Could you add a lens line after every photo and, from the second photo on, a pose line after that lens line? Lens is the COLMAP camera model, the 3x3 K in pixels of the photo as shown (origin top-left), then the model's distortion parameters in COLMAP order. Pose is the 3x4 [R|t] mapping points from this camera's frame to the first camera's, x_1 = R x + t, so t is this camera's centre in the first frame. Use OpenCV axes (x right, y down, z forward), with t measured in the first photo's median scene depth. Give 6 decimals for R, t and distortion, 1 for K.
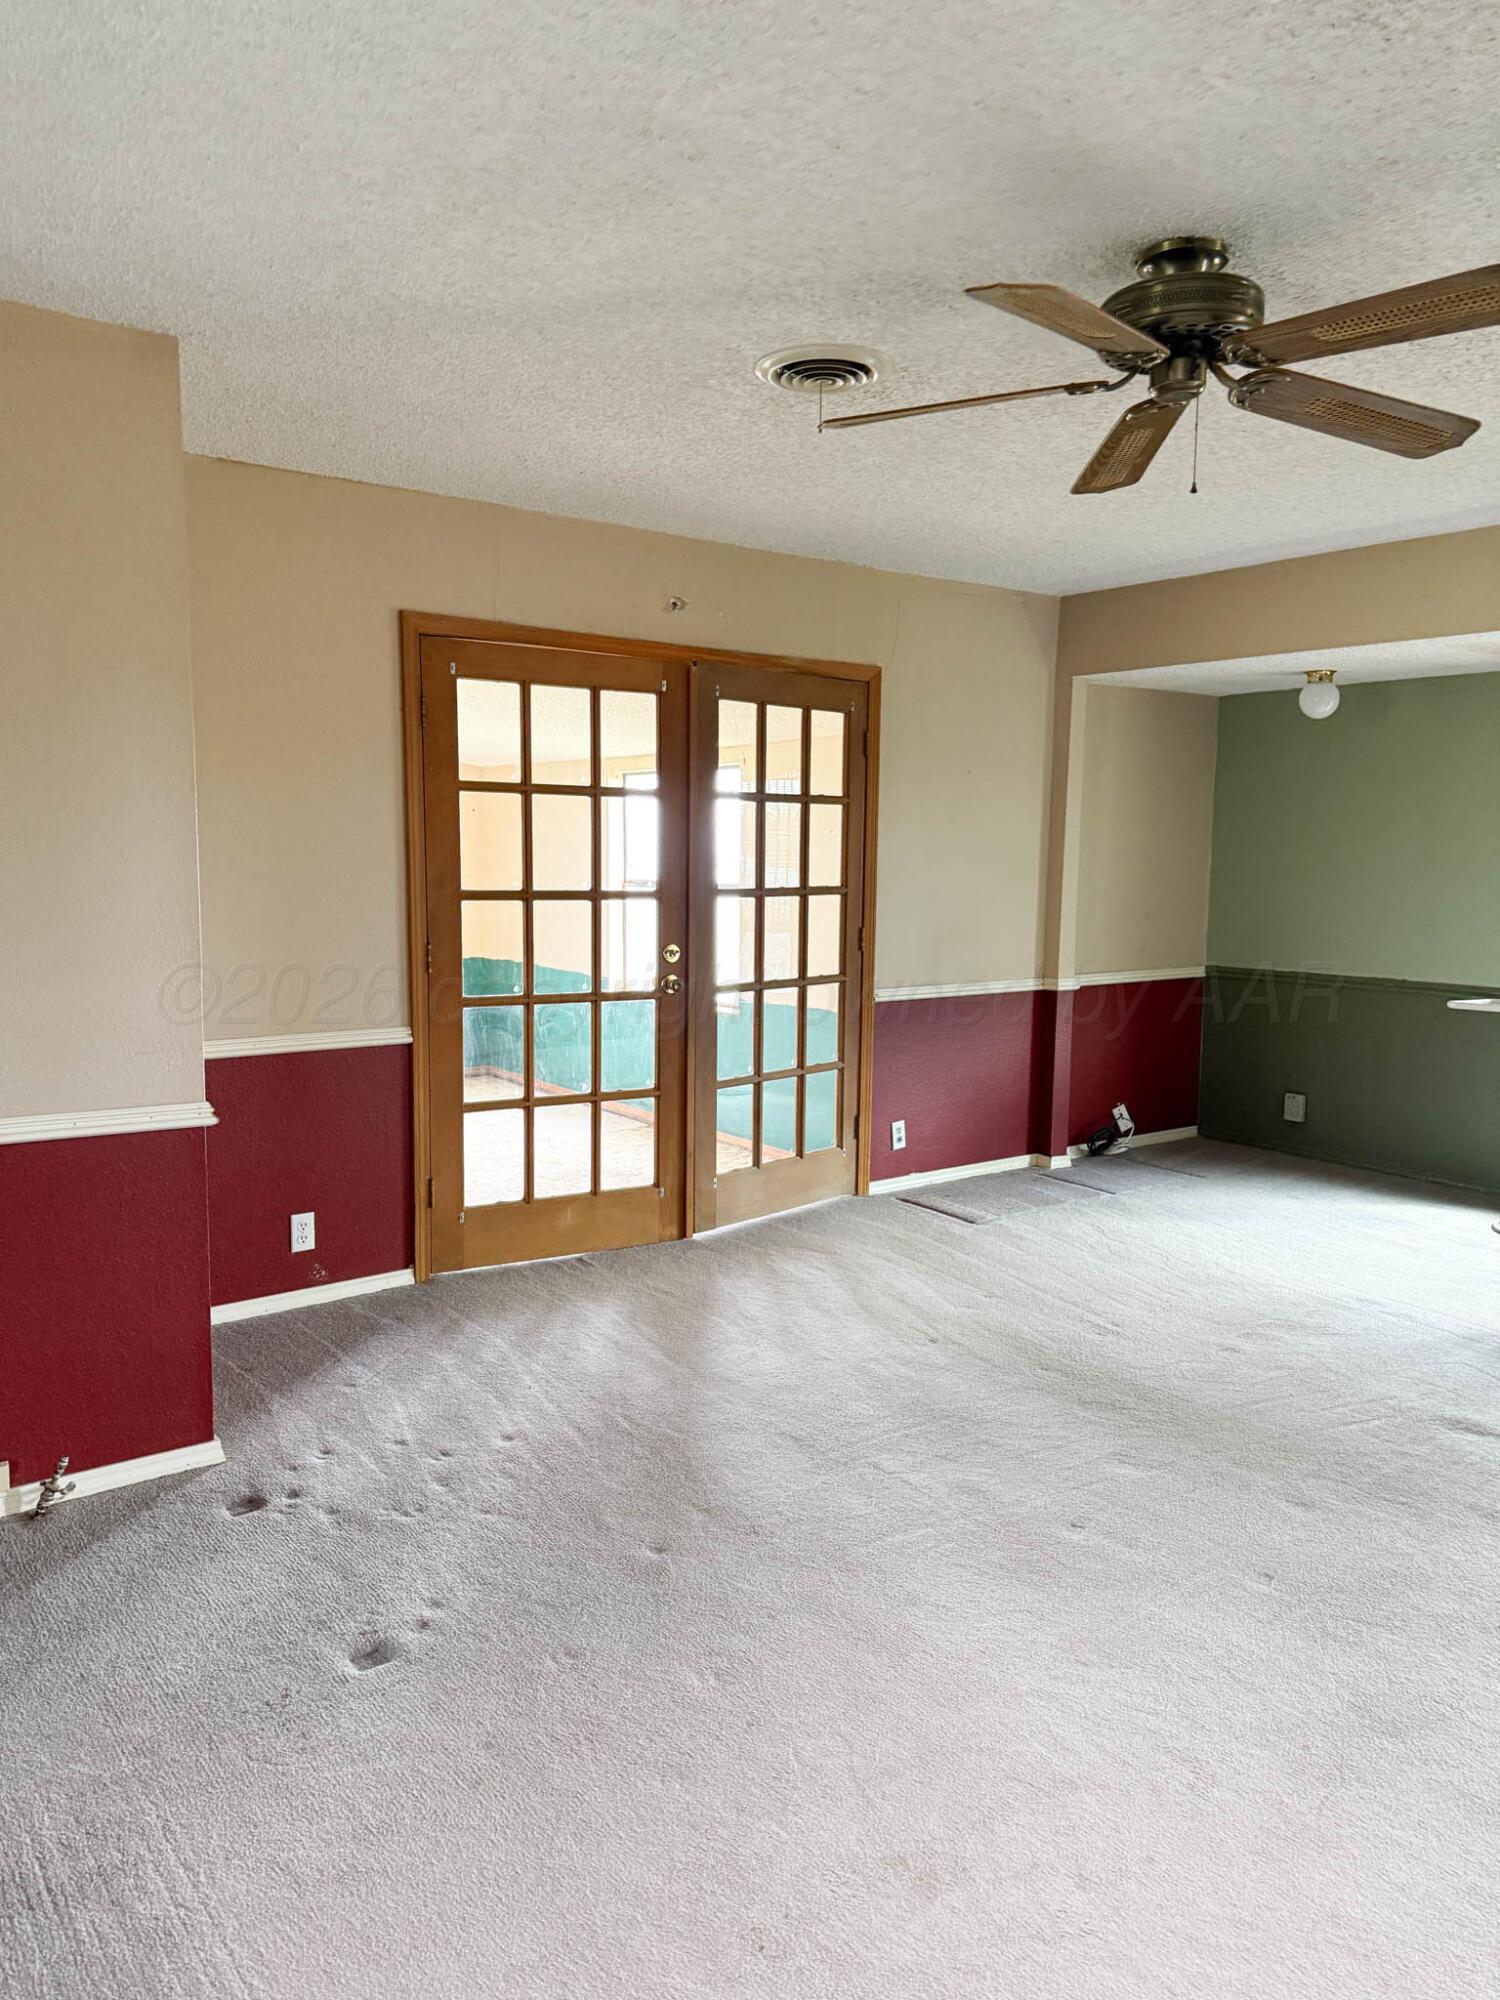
lens RADIAL K [[1428.9, 0, 750.0], [0, 1428.9, 1000.0], [0, 0, 1]] dist [0.182691, -0.243236]
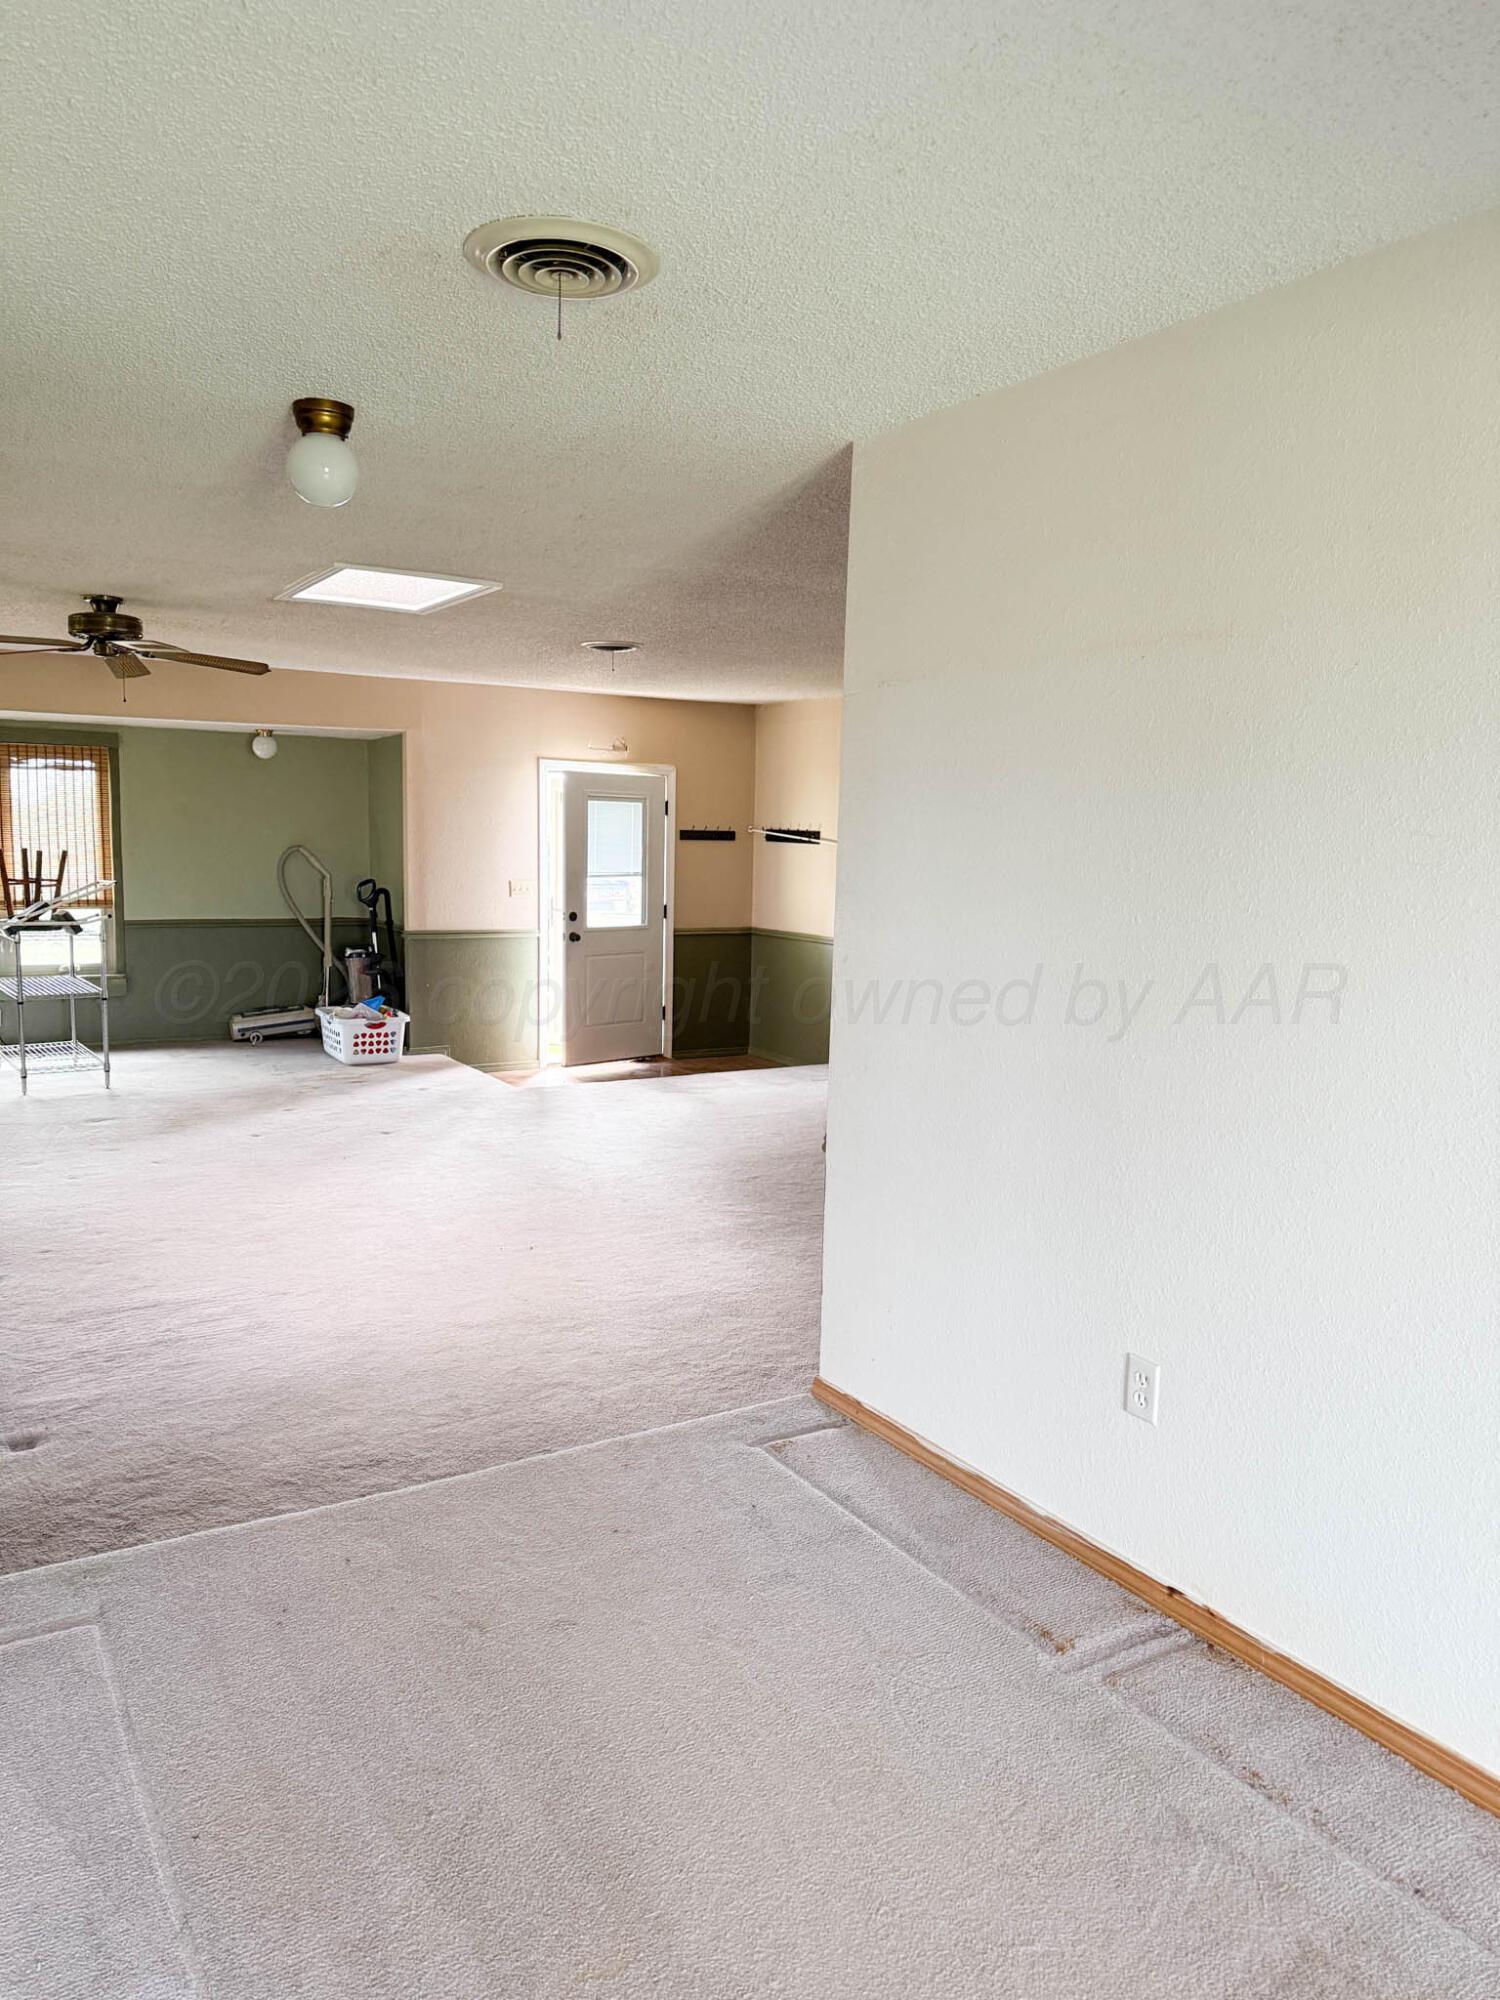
lens RADIAL K [[1391.5, 0, 744.2], [0, 1391.5, 976.9], [0, 0, 1]] dist [0.055196, -0.038761]
pose [[0.143854, -0.115836, 0.982796, -0.978734], [0.086547, 0.990793, 0.104111, -0.031097], [-0.985807, 0.070081, 0.152555, -0.161290]]
